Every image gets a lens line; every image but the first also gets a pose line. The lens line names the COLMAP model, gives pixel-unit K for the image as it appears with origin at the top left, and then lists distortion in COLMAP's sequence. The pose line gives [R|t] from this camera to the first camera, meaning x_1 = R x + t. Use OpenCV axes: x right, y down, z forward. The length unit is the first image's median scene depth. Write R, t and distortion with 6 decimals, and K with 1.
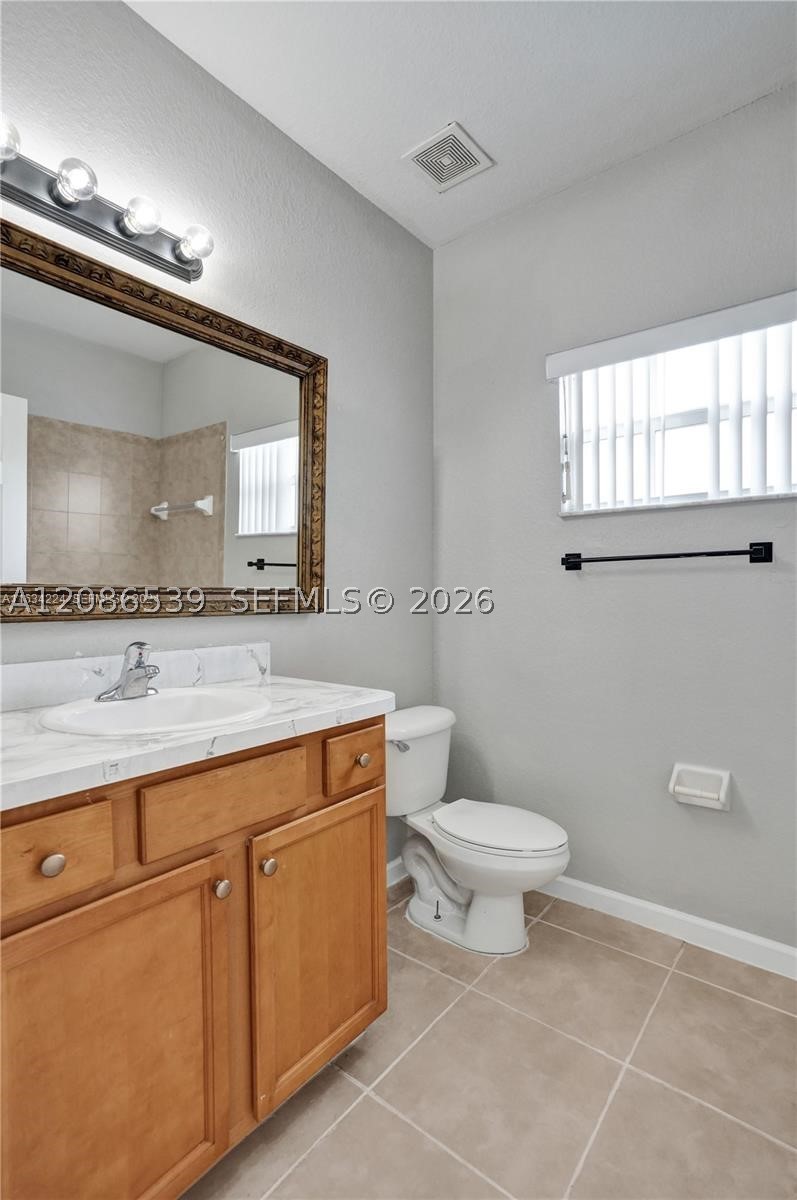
lens RADIAL K [[601.6, 0, 396.9], [0, 601.6, 598.3], [0, 0, 1]] dist [-0.013662, 0.023684]
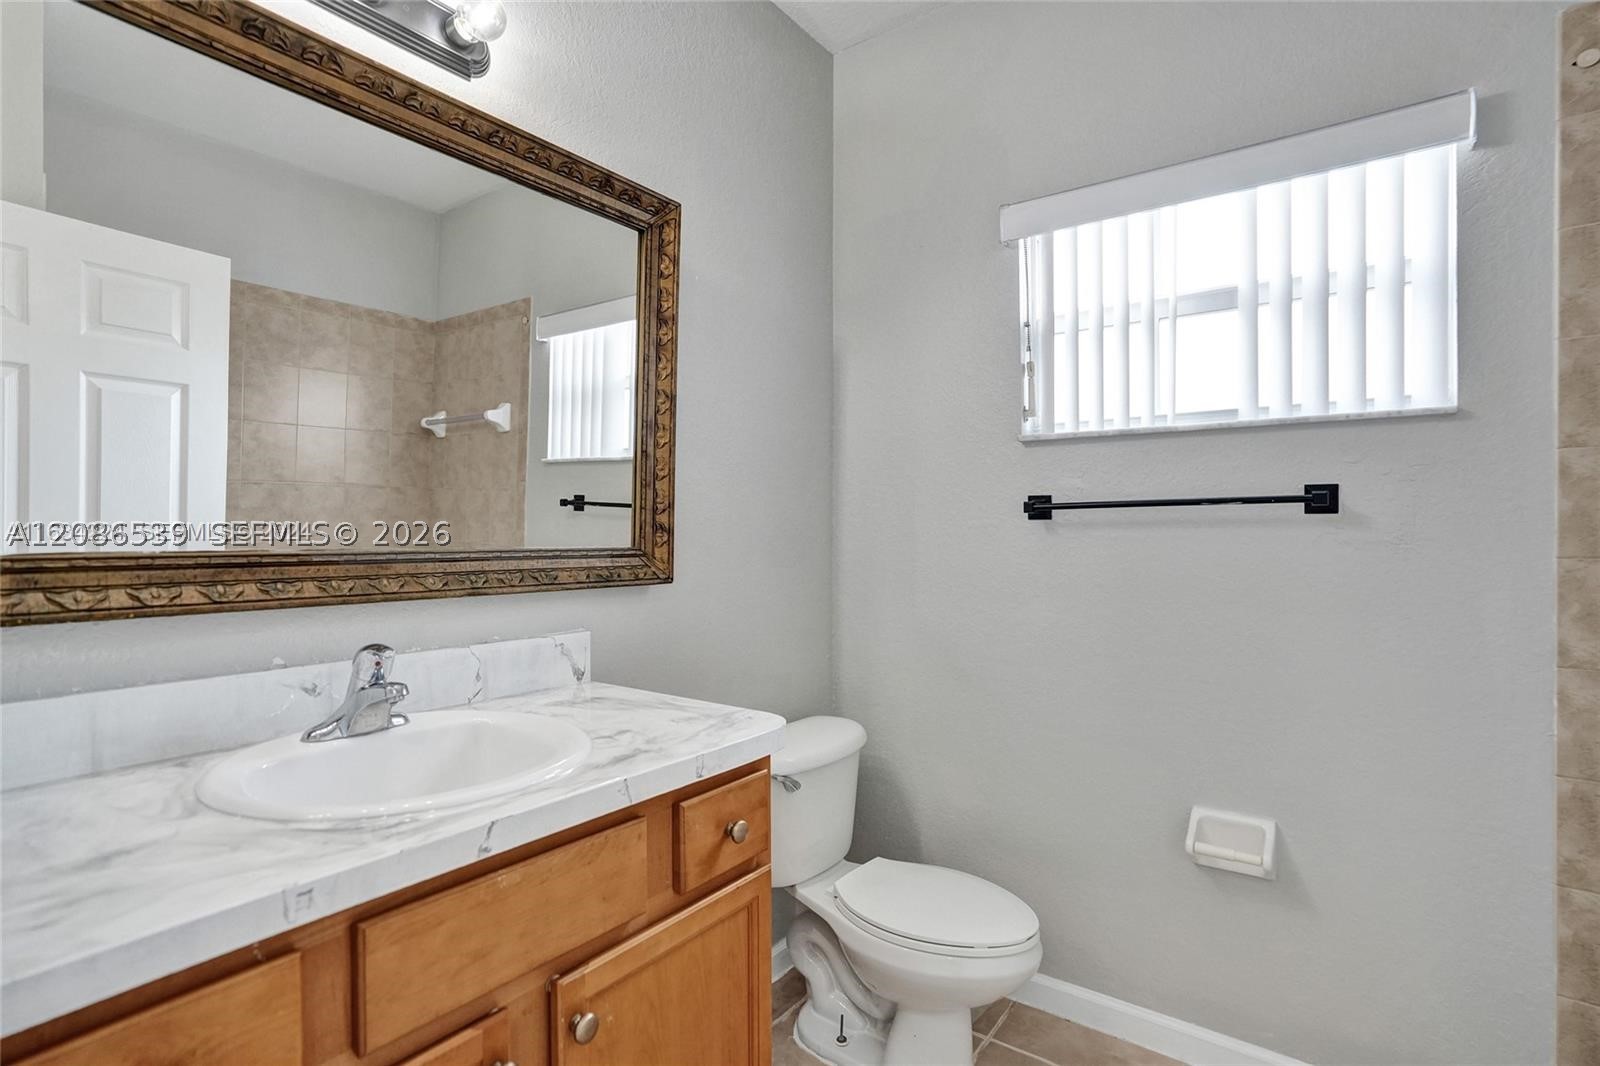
lens RADIAL K [[802.1, 0, 798.9], [0, 802.1, 526.2], [0, 0, 1]] dist [-0.013662, 0.023684]
pose [[0.999094, 0.003818, 0.042395, -0.021459], [-0.003169, 0.999877, -0.015376, -0.028302], [-0.042448, 0.015228, 0.998983, 0.114700]]
